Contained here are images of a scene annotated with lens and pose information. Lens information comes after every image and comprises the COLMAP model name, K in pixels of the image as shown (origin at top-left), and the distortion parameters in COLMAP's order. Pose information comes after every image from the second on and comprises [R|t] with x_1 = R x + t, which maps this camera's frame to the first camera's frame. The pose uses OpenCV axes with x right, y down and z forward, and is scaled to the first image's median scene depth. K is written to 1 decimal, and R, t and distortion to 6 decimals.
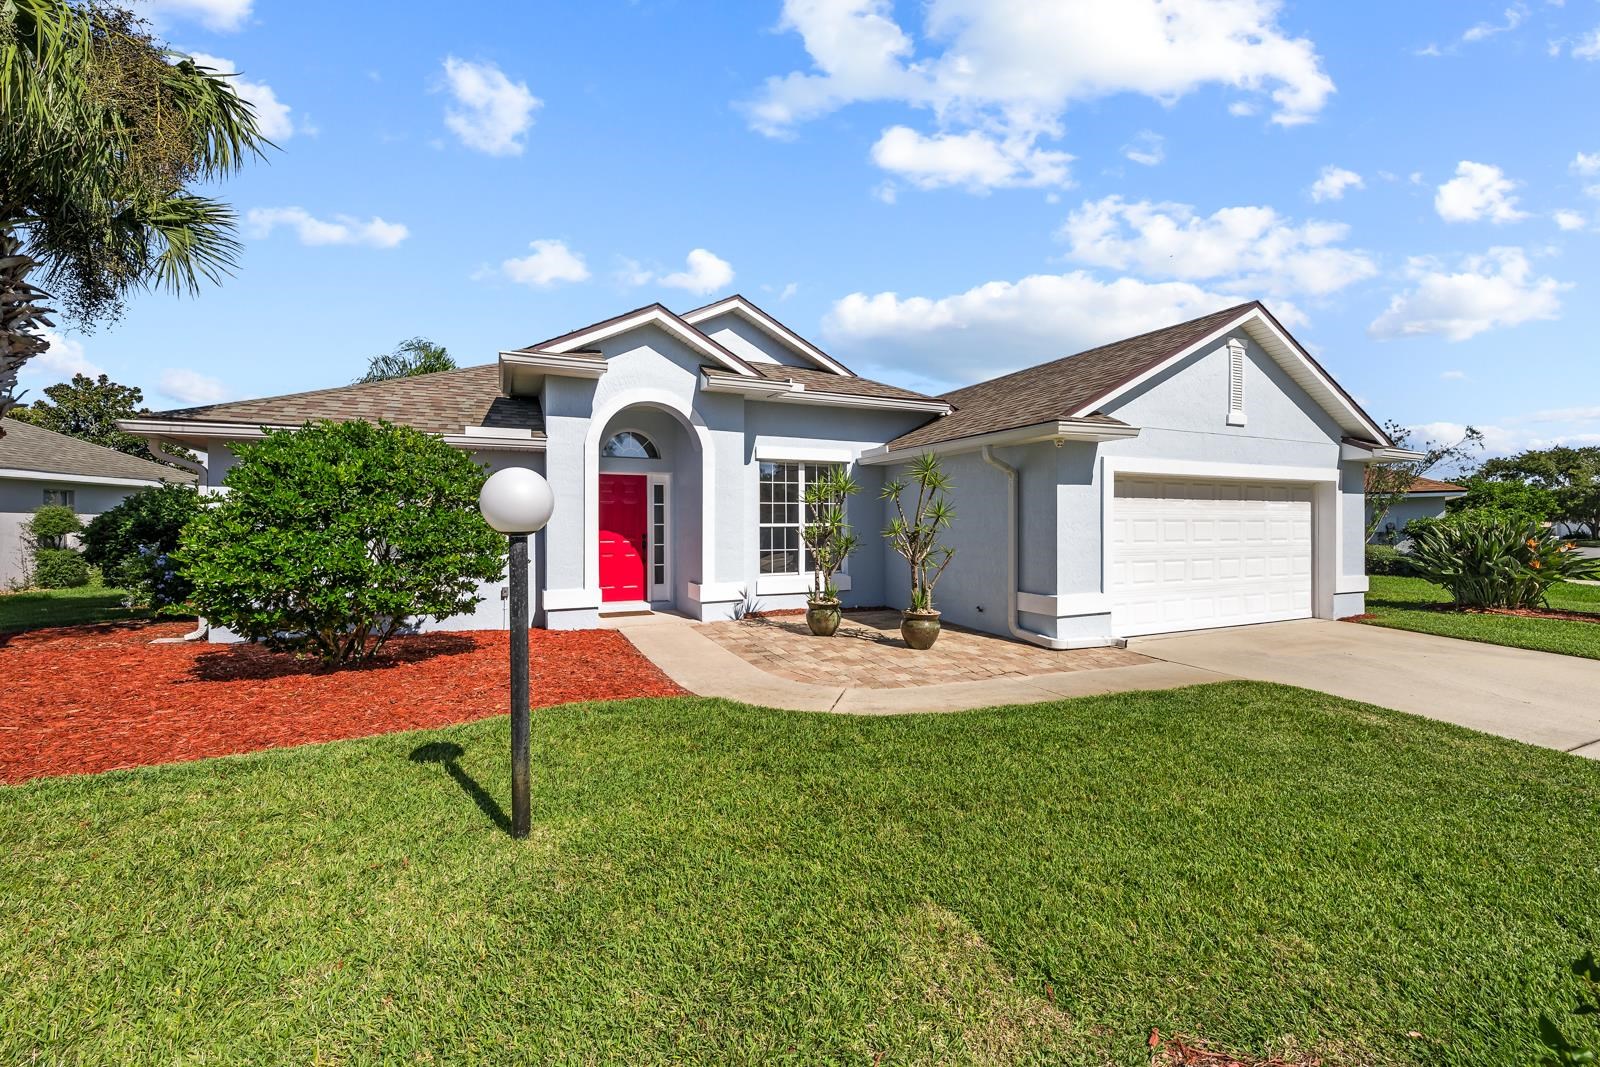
lens RADIAL K [[654.9, 0, 800.8], [0, 654.9, 530.5], [0, 0, 1]] dist [0.003524, -0.000303]
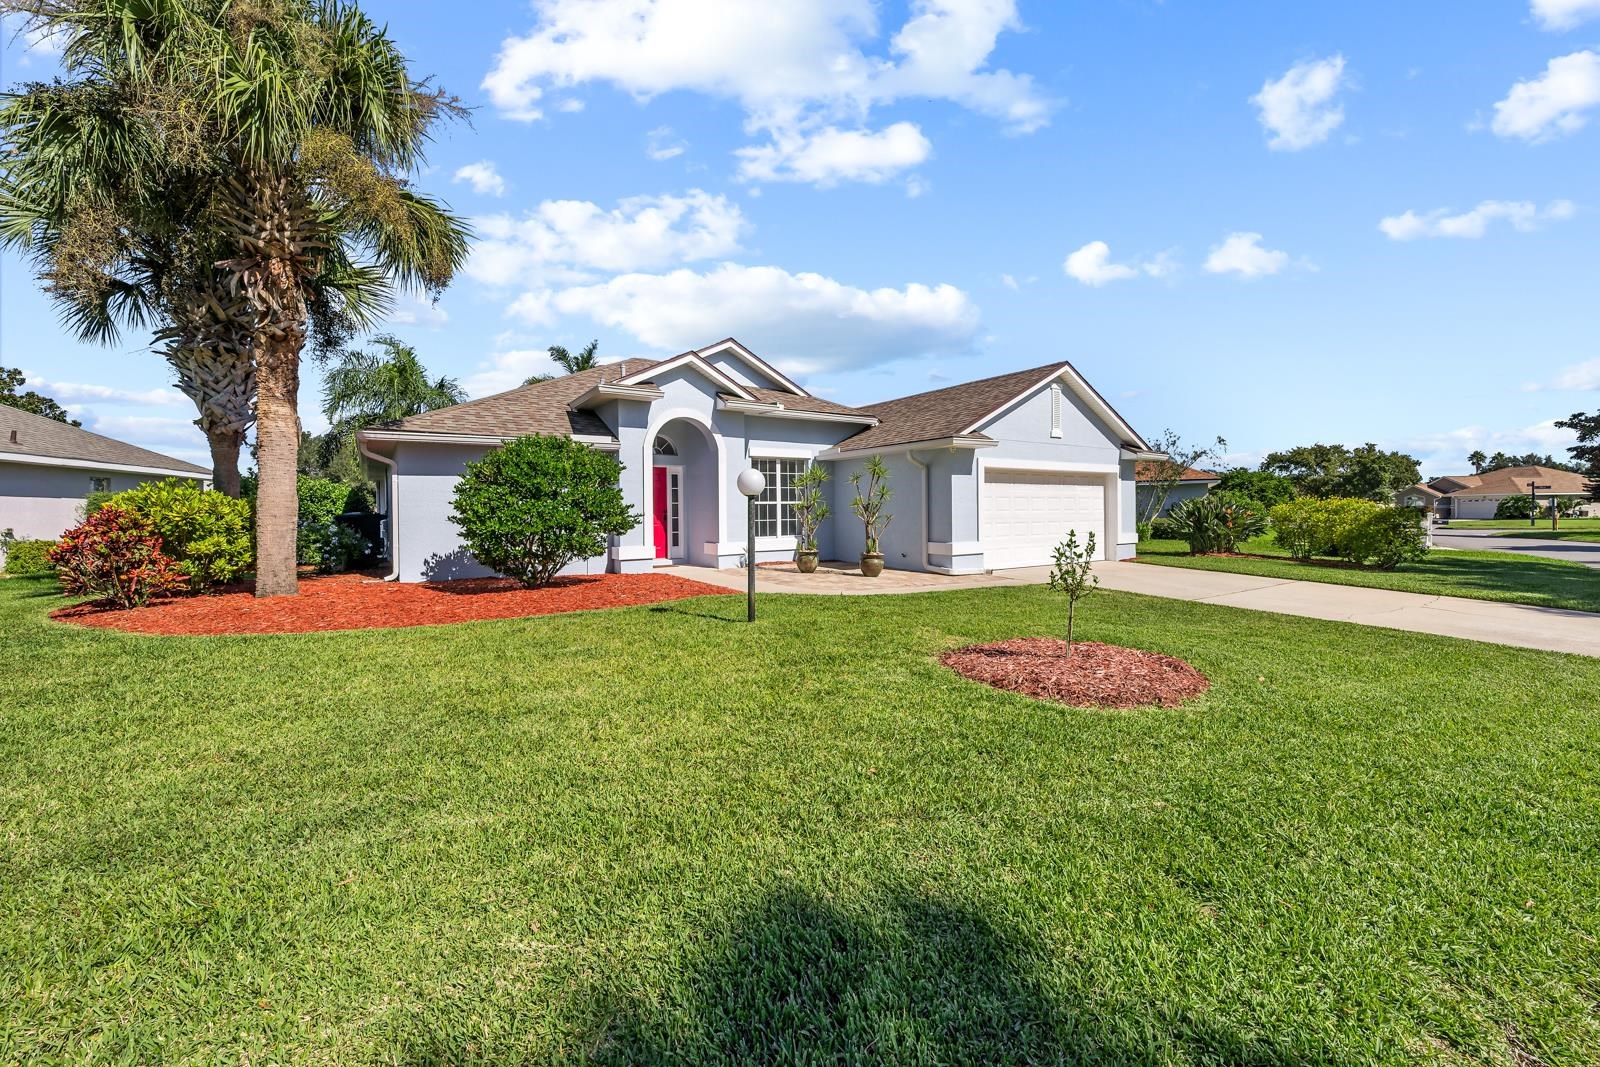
lens RADIAL K [[654.9, 0, 802.9], [0, 654.9, 526.2], [0, 0, 1]] dist [0.003524, -0.000303]
pose [[0.985726, -0.011669, 0.167954, -0.204538], [0.009774, 0.999879, 0.012104, 0.028212], [-0.168075, -0.010290, 0.985721, -0.448784]]
